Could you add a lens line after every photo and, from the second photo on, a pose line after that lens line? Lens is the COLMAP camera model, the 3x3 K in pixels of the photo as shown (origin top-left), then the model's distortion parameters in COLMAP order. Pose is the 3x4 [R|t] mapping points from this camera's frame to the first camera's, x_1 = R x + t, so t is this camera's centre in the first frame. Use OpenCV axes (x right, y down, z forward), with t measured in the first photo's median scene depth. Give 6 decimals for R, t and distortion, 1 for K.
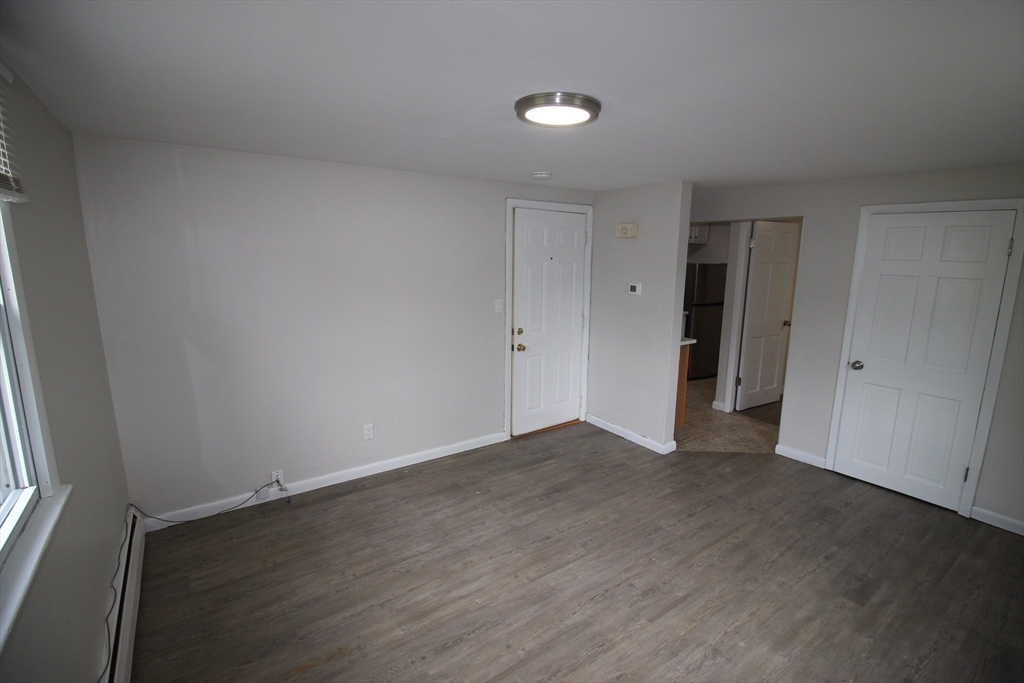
lens RADIAL K [[472.0, 0, 526.8], [0, 472.0, 340.4], [0, 0, 1]] dist [-0.000372, -0.012769]
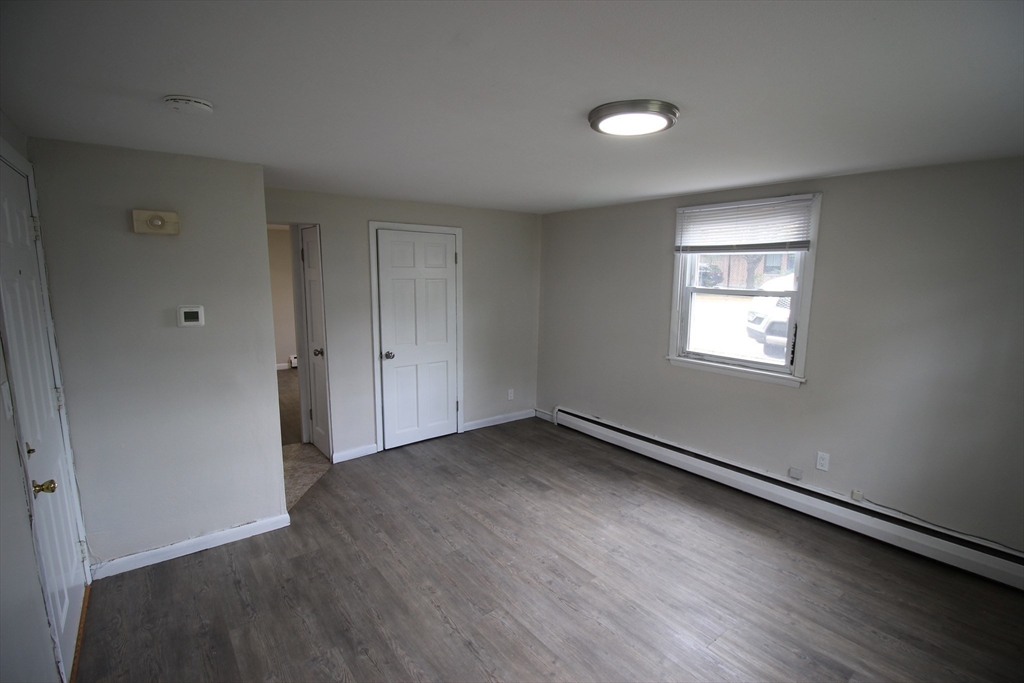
lens RADIAL K [[472.0, 0, 526.8], [0, 472.0, 340.4], [0, 0, 1]] dist [-0.000372, -0.012769]
pose [[-0.043159, -0.162038, 0.985840, -0.557406], [0.172203, 0.970785, 0.167102, -0.140853], [-0.984116, 0.176976, -0.013994, 0.757409]]
